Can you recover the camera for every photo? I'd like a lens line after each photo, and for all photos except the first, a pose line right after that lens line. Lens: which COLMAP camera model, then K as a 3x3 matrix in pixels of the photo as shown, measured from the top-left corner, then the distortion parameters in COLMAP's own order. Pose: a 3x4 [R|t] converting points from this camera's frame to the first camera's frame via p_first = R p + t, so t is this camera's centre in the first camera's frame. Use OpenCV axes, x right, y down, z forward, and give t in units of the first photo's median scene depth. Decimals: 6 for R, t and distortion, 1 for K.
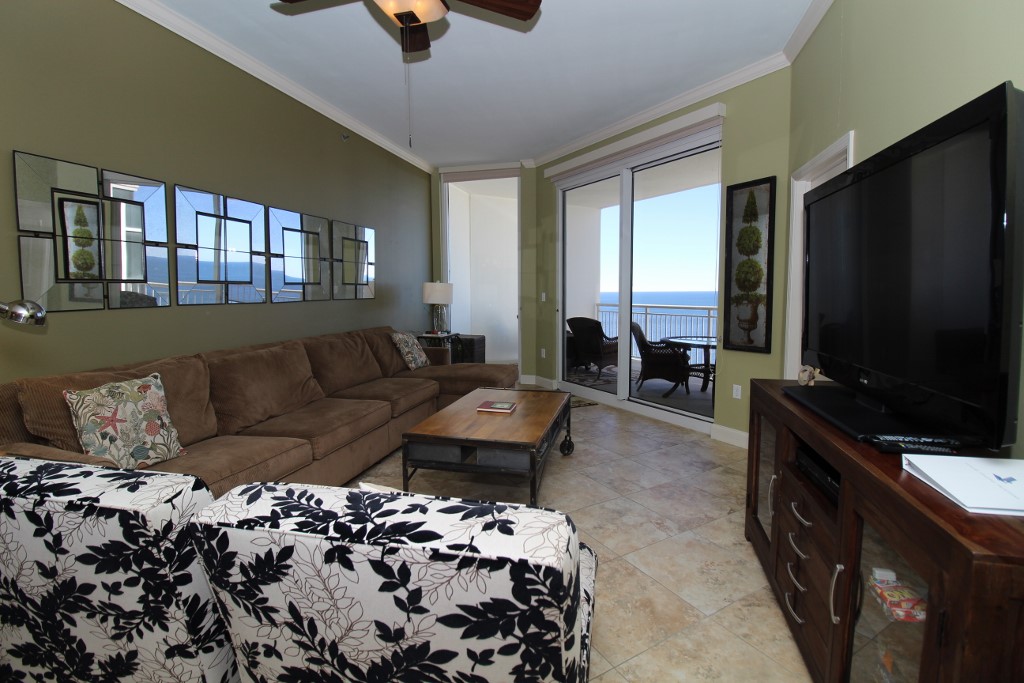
lens RADIAL K [[472.4, 0, 507.5], [0, 472.4, 333.3], [0, 0, 1]] dist [-0.008672, -0.004509]
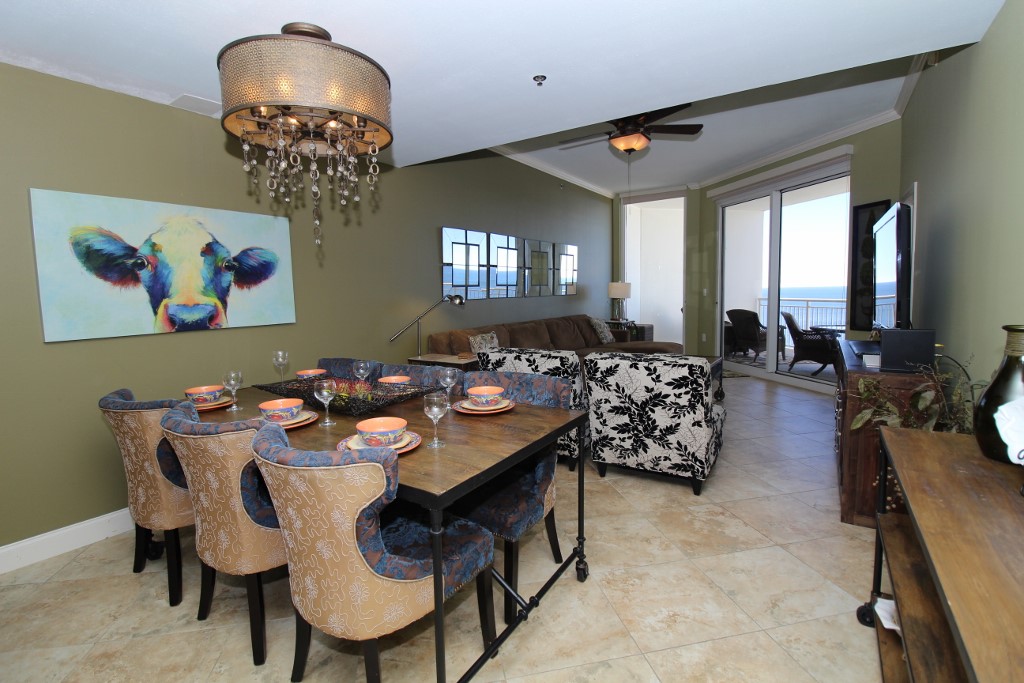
lens RADIAL K [[472.4, 0, 511.1], [0, 472.4, 331.9], [0, 0, 1]] dist [-0.008672, -0.004509]
pose [[0.949748, 0.013712, -0.312716, -0.029911], [-0.013482, 0.999905, 0.002898, 0.049389], [0.312726, 0.001463, 0.949842, -0.549701]]
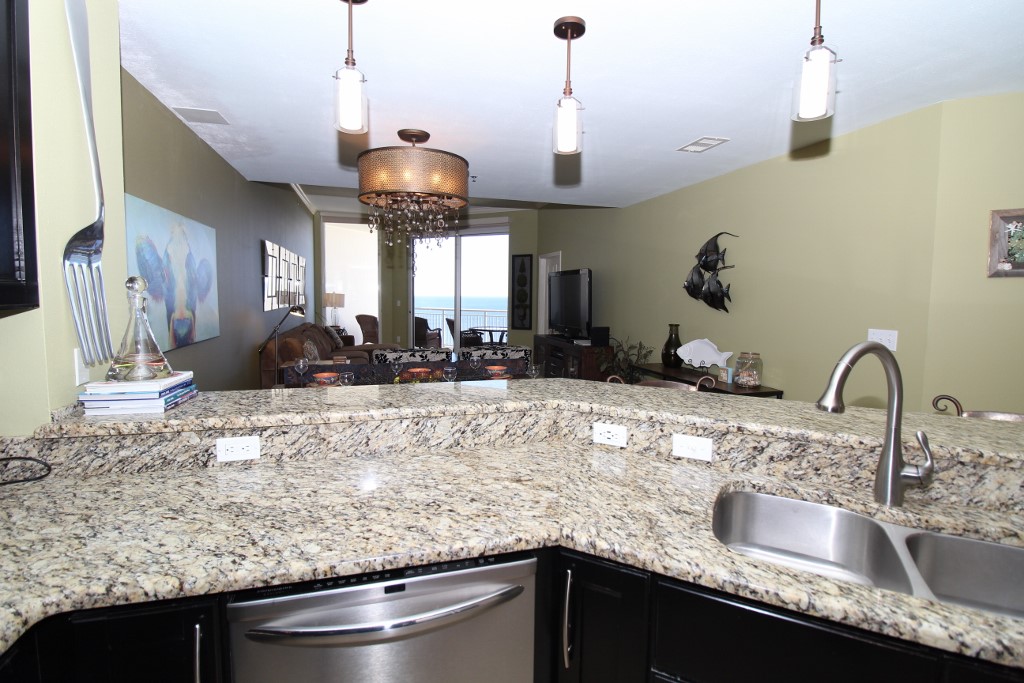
lens RADIAL K [[472.4, 0, 516.8], [0, 472.4, 336.9], [0, 0, 1]] dist [-0.008672, -0.004509]
pose [[0.845720, -0.029692, 0.532800, -0.690543], [0.029051, 0.999532, 0.009590, 0.049485], [-0.532836, 0.007368, 0.846187, -0.860057]]
